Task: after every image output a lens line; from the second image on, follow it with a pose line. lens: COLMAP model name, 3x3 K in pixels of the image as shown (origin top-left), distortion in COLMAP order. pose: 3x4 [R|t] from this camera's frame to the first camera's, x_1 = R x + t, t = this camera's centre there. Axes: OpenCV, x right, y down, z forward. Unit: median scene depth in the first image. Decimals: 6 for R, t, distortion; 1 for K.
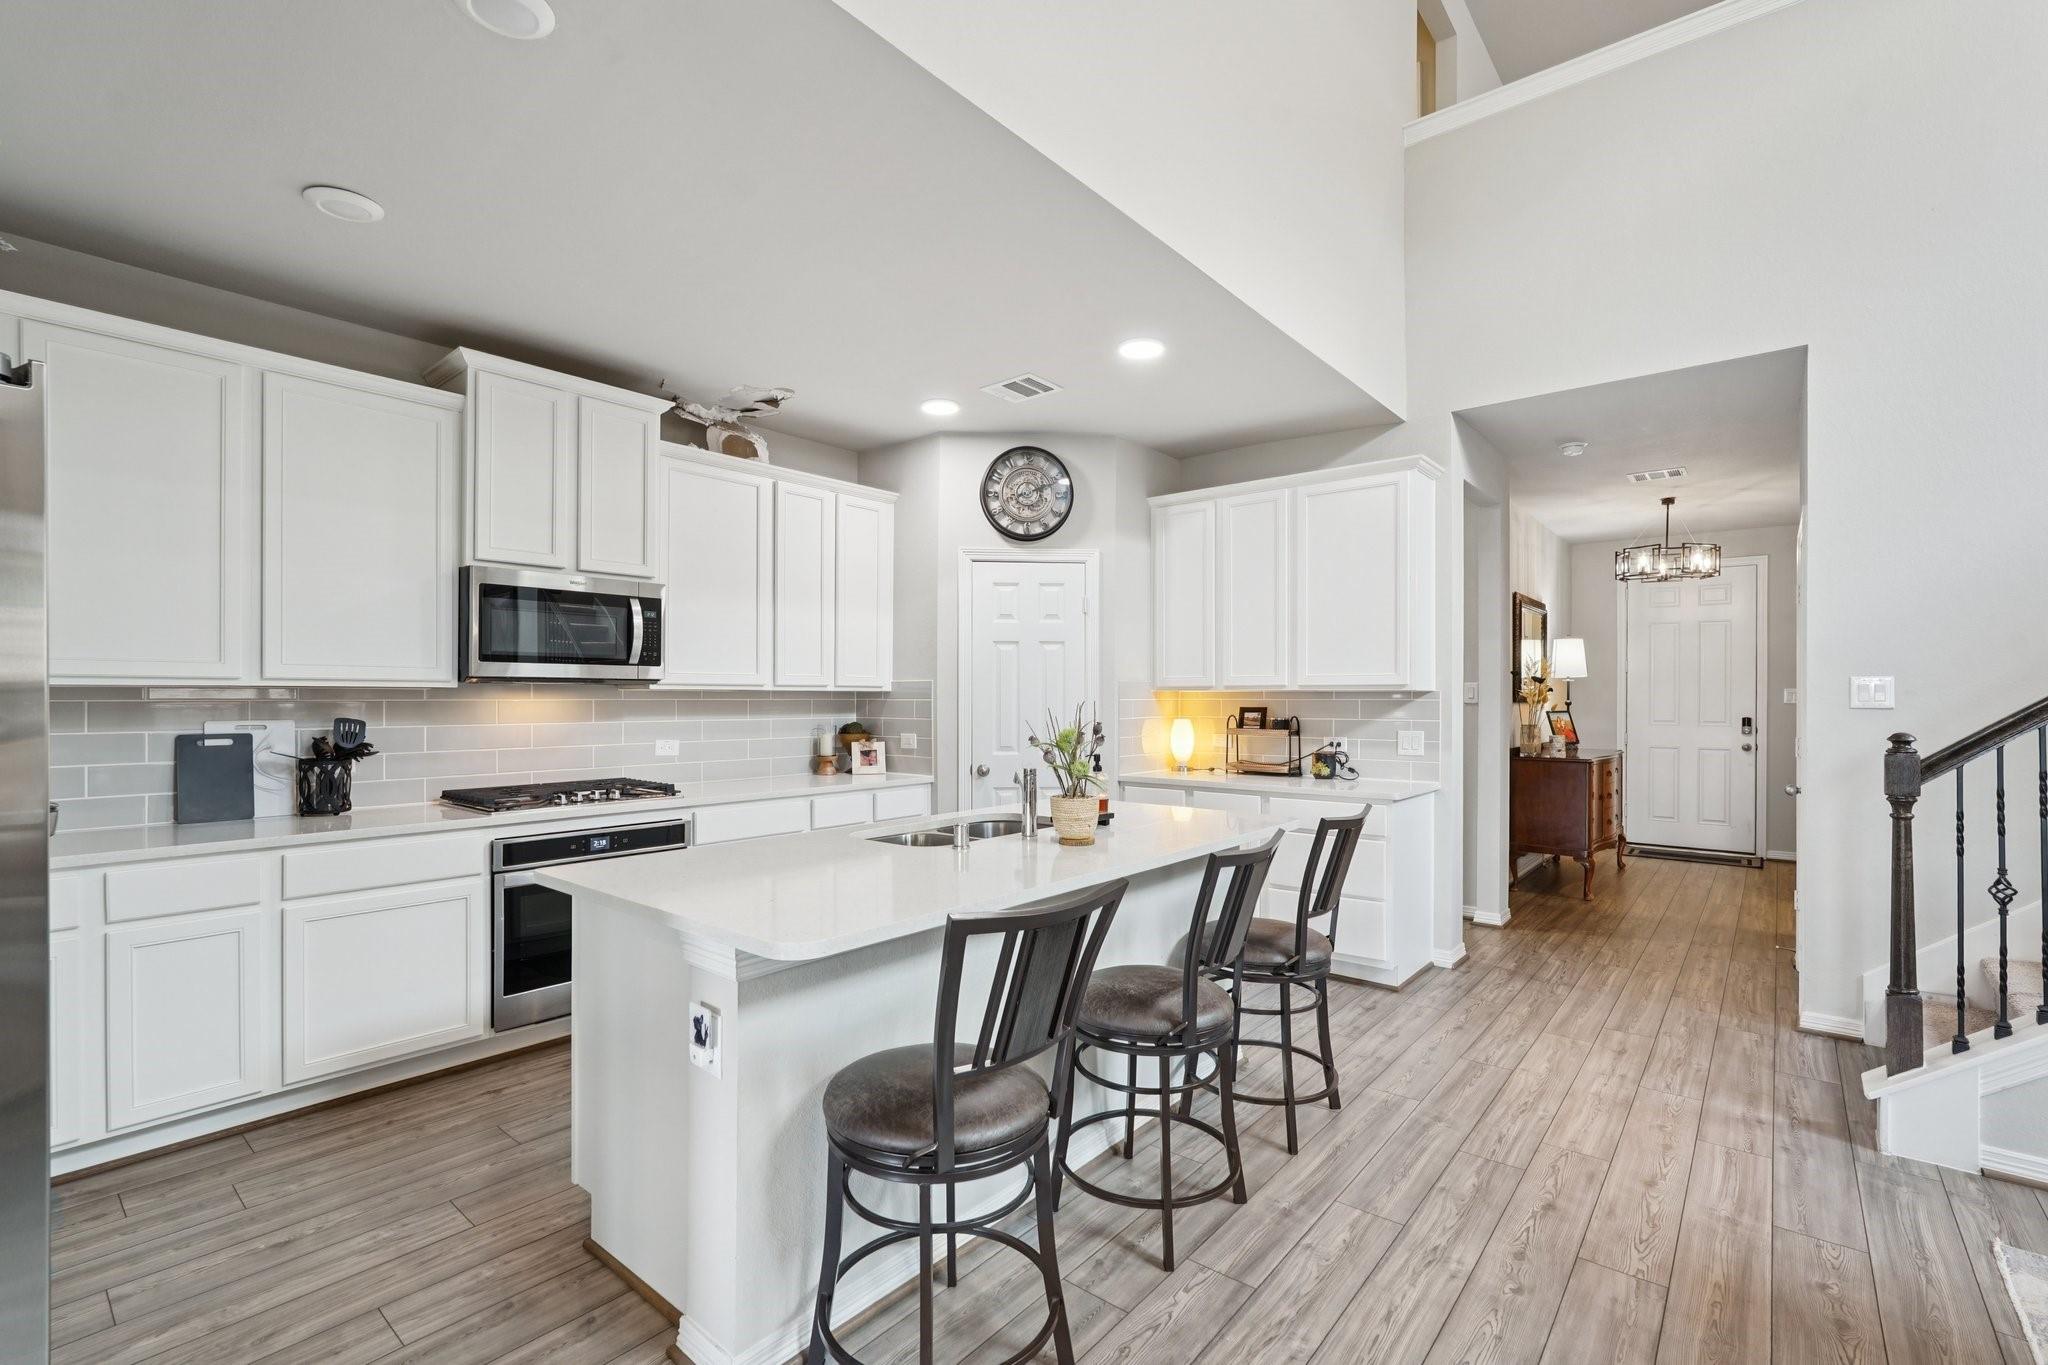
lens RADIAL K [[901.0, 0, 1028.0], [0, 901.0, 699.0], [0, 0, 1]] dist [-0.018721, 0.008096]
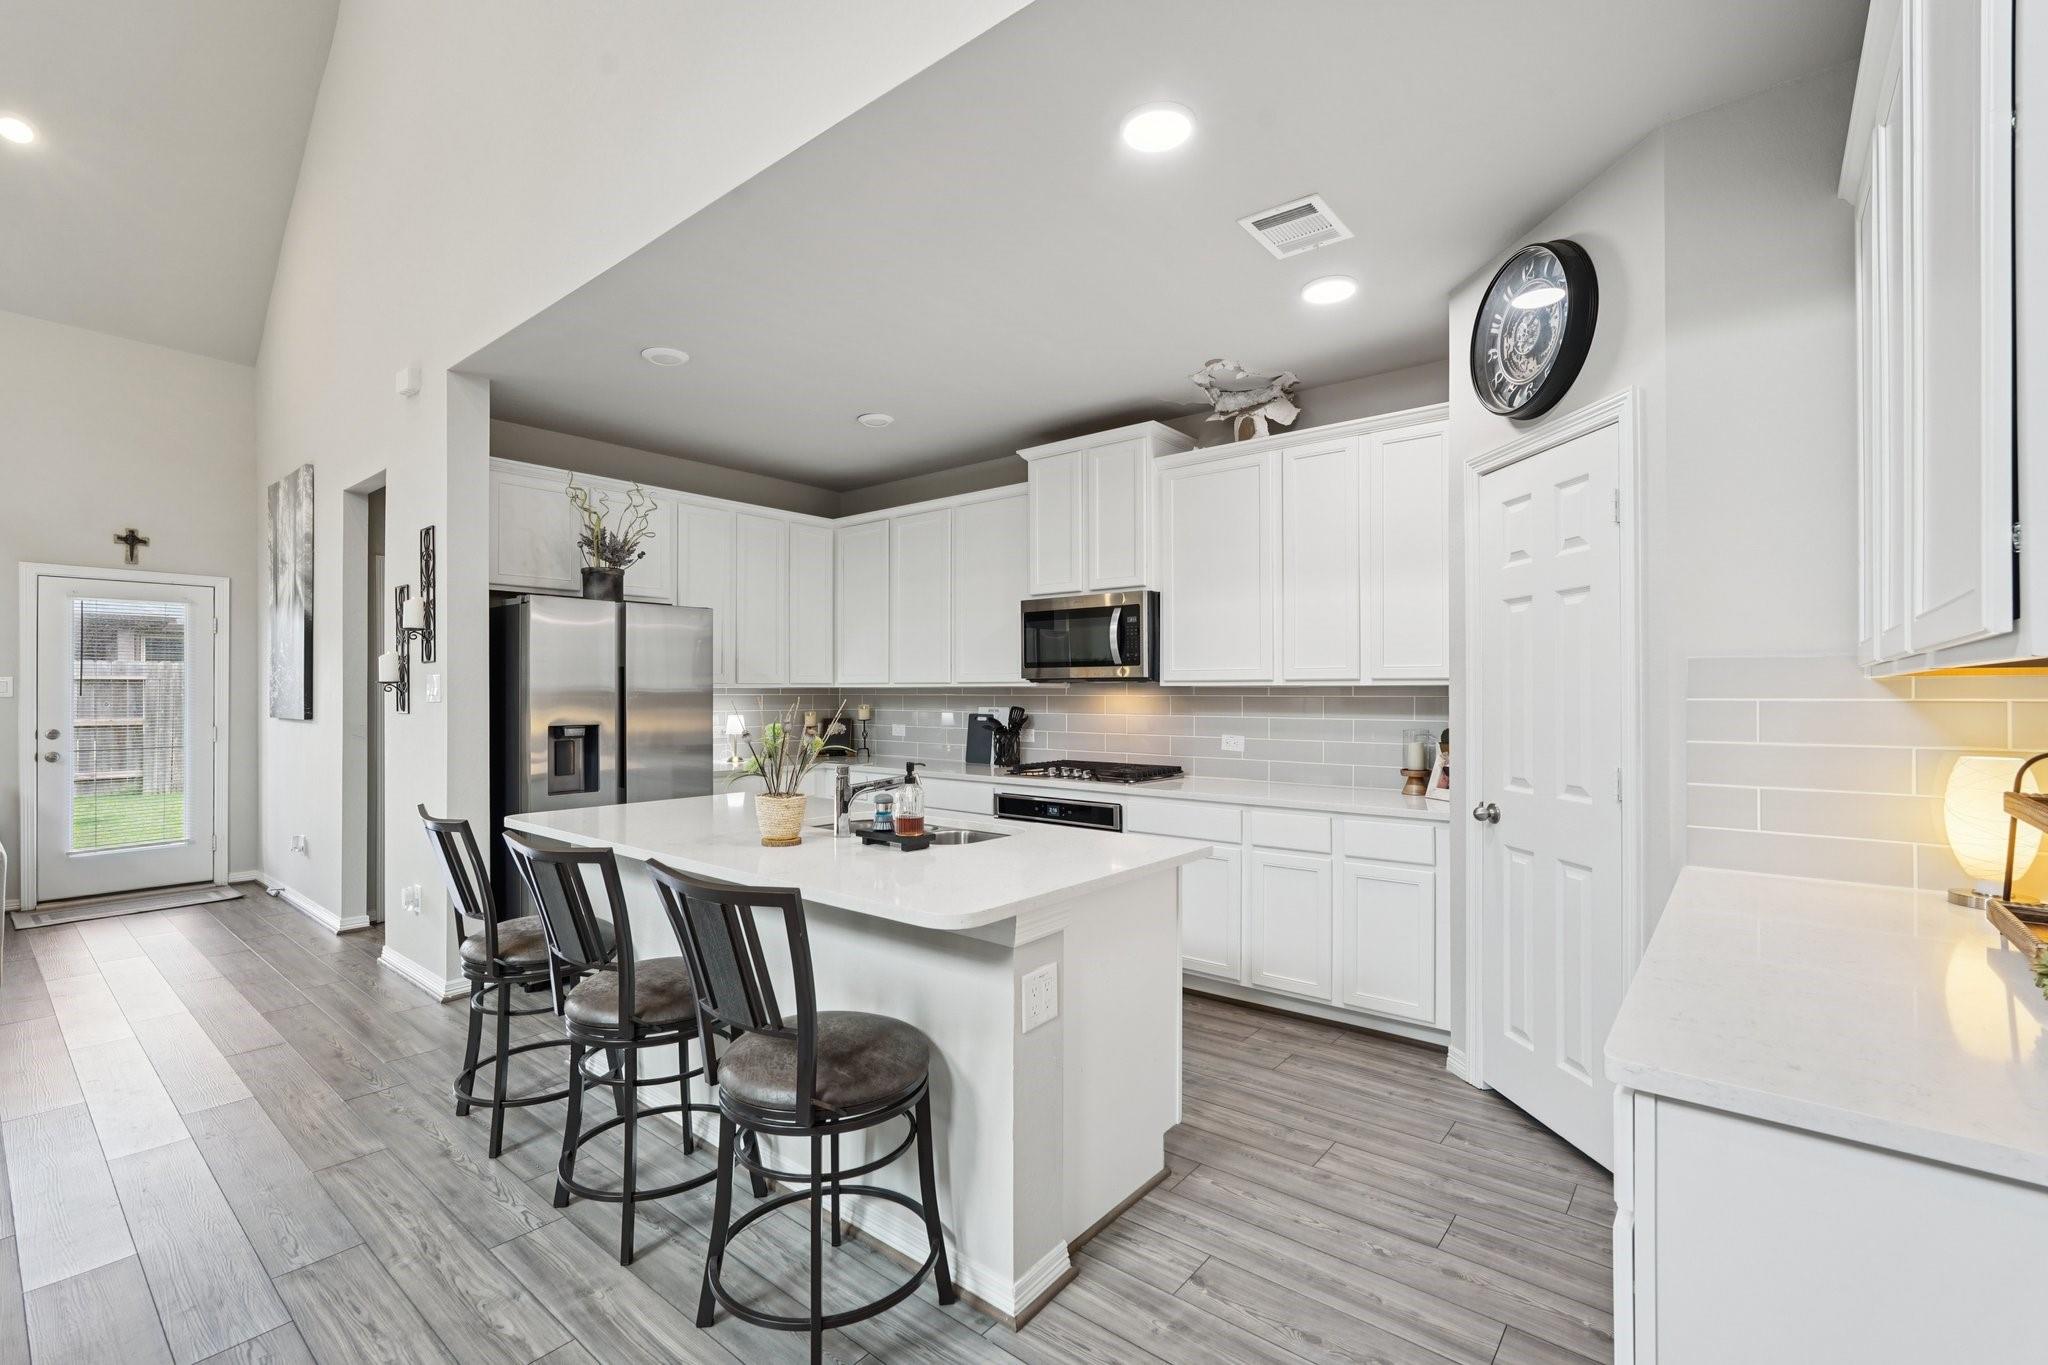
lens RADIAL K [[901.0, 0, 1026.4], [0, 901.0, 687.0], [0, 0, 1]] dist [-0.018721, 0.008096]
pose [[0.009209, -0.007171, -0.999932, 0.555154], [-0.003068, 0.999969, -0.007200, -0.001205], [0.999953, 0.003134, 0.009186, 0.681276]]
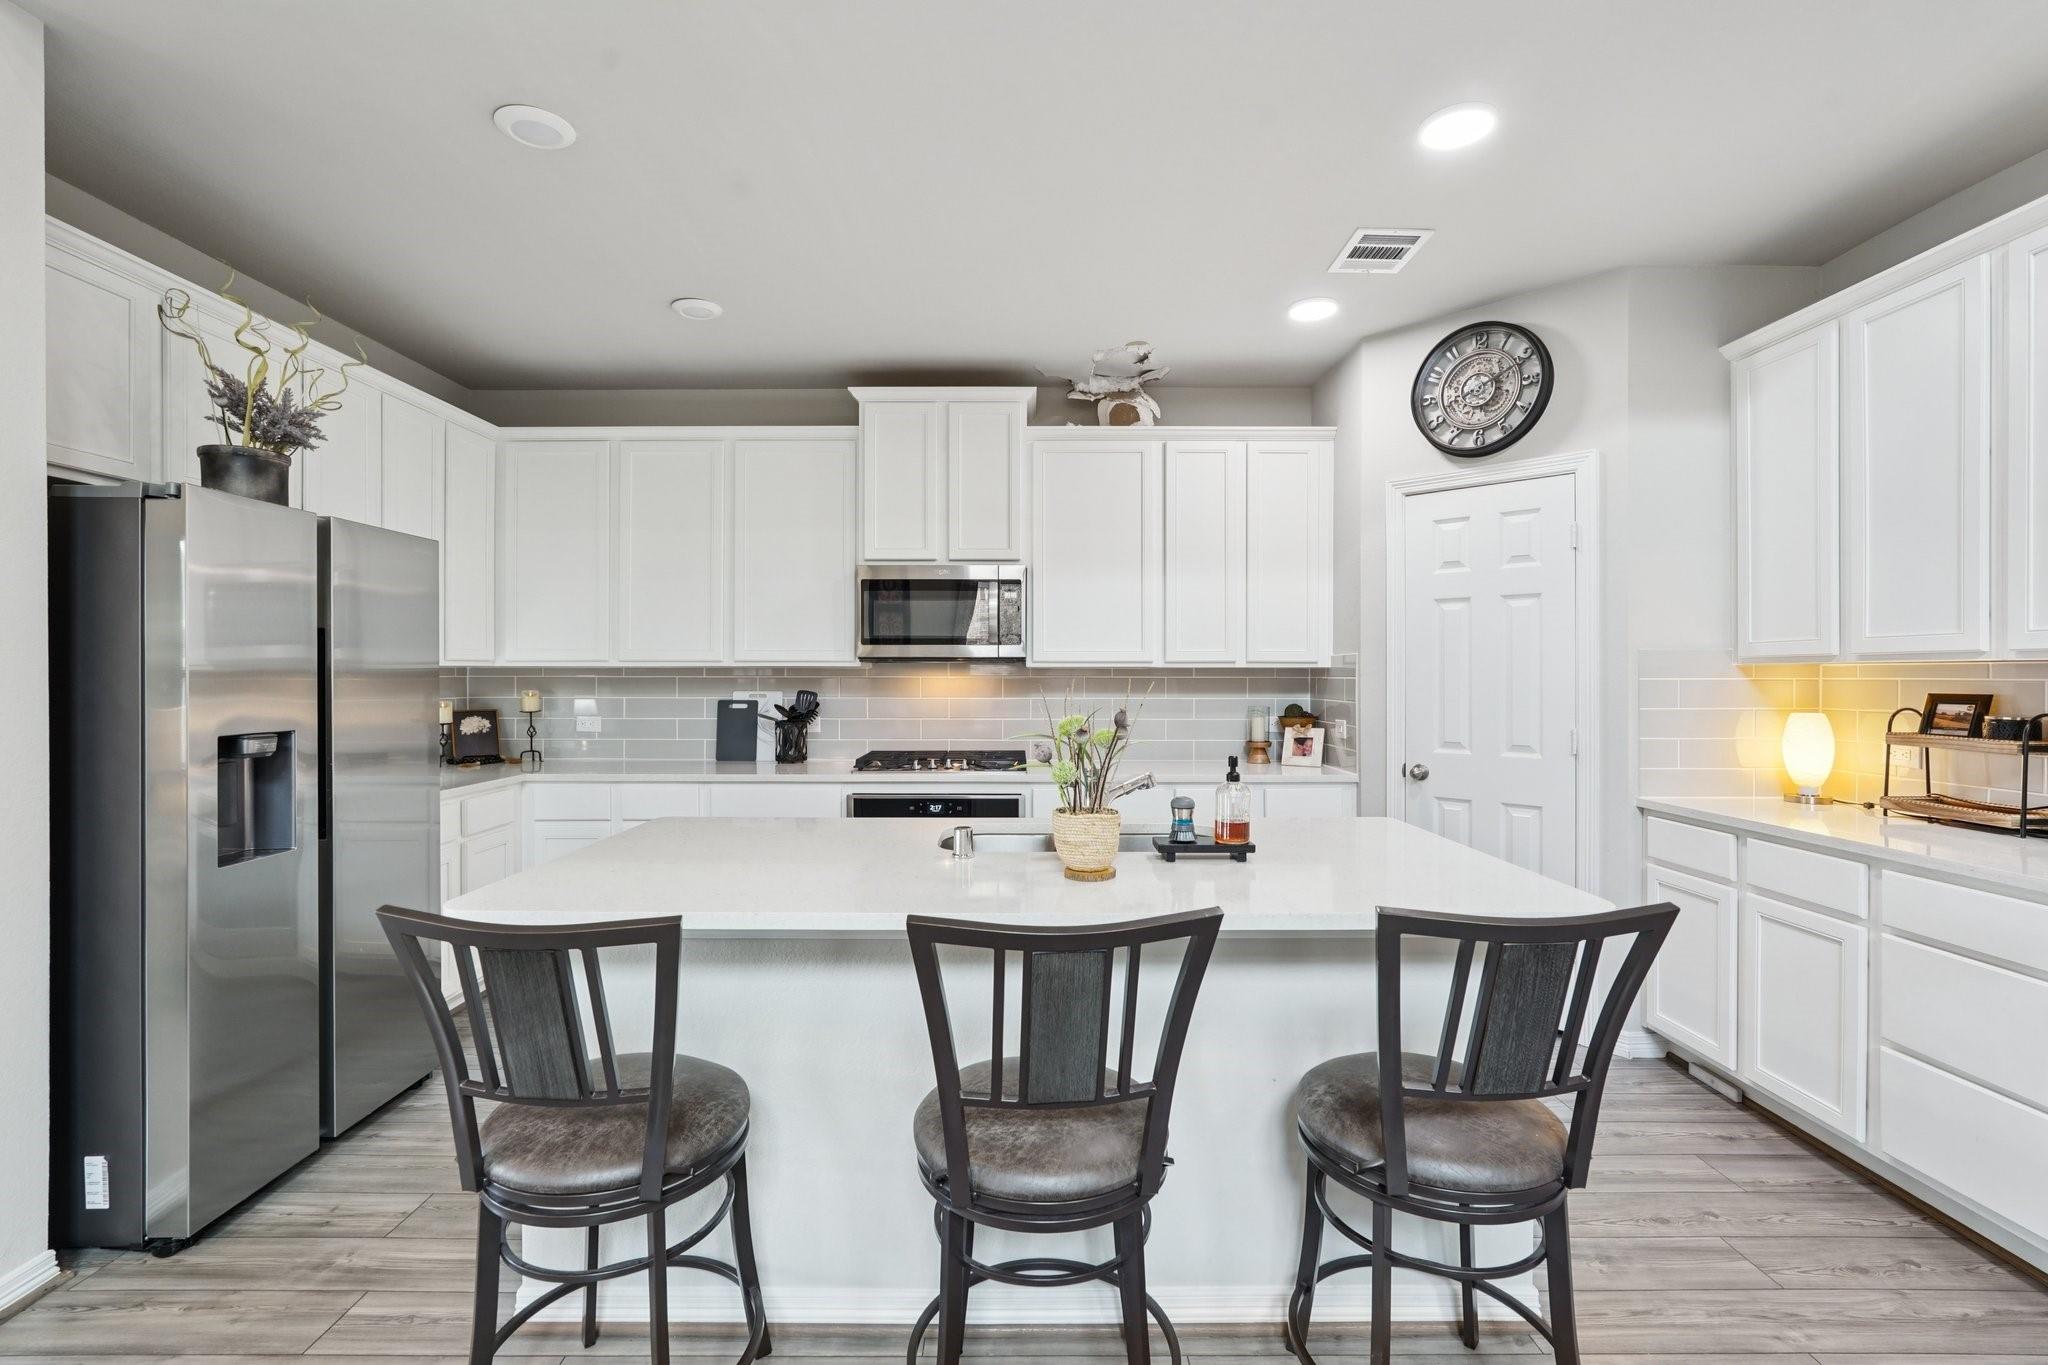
lens RADIAL K [[901.0, 0, 1027.2], [0, 901.0, 669.9], [0, 0, 1]] dist [-0.018721, 0.008096]
pose [[0.643655, -0.004009, -0.765305, 0.311999], [-0.002395, 0.999971, -0.007253, 0.000118], [0.765312, 0.006502, 0.643627, 0.270777]]
